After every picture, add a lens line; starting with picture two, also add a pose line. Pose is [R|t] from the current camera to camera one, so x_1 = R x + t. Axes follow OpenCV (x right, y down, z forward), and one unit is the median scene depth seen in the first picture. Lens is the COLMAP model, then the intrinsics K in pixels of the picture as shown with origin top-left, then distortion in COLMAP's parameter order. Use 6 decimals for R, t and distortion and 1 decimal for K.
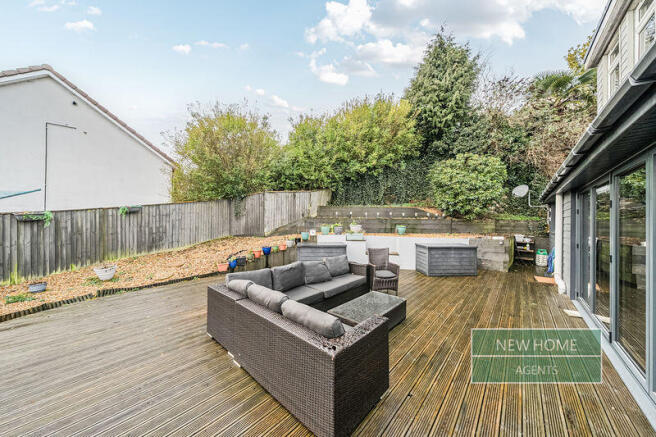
lens RADIAL K [[216.9, 0, 328.0], [0, 216.9, 218.5], [0, 0, 1]] dist [-0.000184, -0.000002]
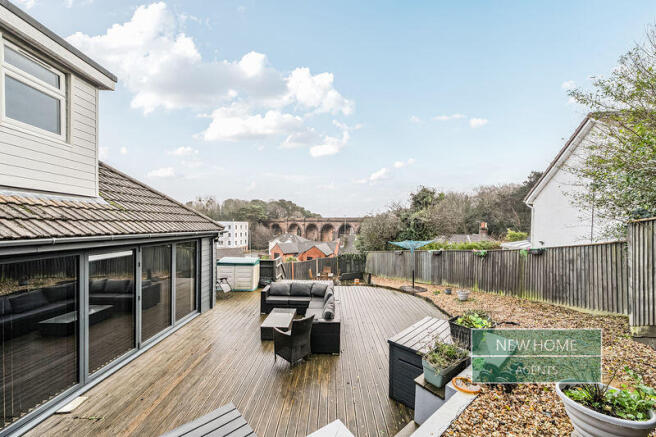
lens RADIAL K [[241.5, 0, 328.0], [0, 241.5, 218.5], [0, 0, 1]] dist [0.000168, 0.000020]
pose [[-0.752235, -0.041490, -0.657587, 0.619871], [-0.016060, 0.998874, -0.044651, -0.147731], [0.658699, -0.023027, -0.752054, 1.384739]]
